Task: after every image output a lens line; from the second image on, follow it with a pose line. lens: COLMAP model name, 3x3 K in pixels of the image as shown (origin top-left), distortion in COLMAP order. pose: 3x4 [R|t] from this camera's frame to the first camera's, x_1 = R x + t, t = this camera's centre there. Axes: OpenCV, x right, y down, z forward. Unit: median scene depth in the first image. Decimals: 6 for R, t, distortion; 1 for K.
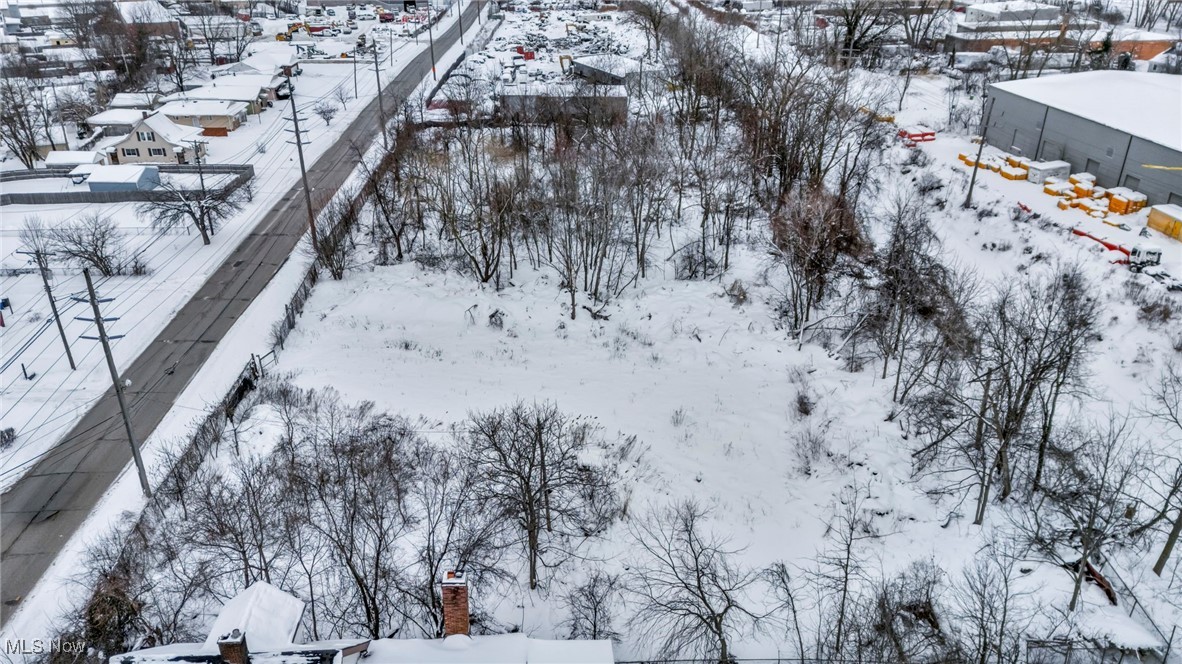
lens RADIAL K [[872.5, 0, 592.6], [0, 872.5, 333.9], [0, 0, 1]] dist [0.089860, -0.092621]
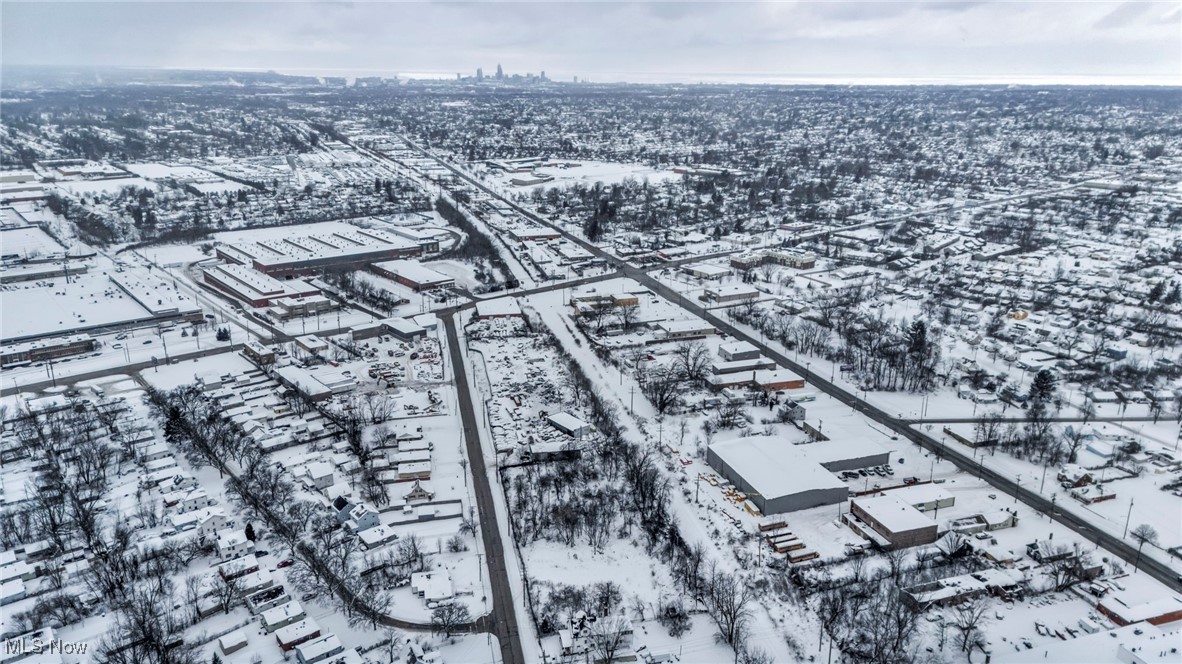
lens RADIAL K [[868.5, 0, 594.9], [0, 868.5, 318.8], [0, 0, 1]] dist [0.147756, -0.260955]
pose [[0.984504, -0.049613, 0.168200, -0.528656], [0.078450, 0.982419, -0.169407, -0.326443], [-0.156838, 0.179977, 0.971087, -2.520180]]
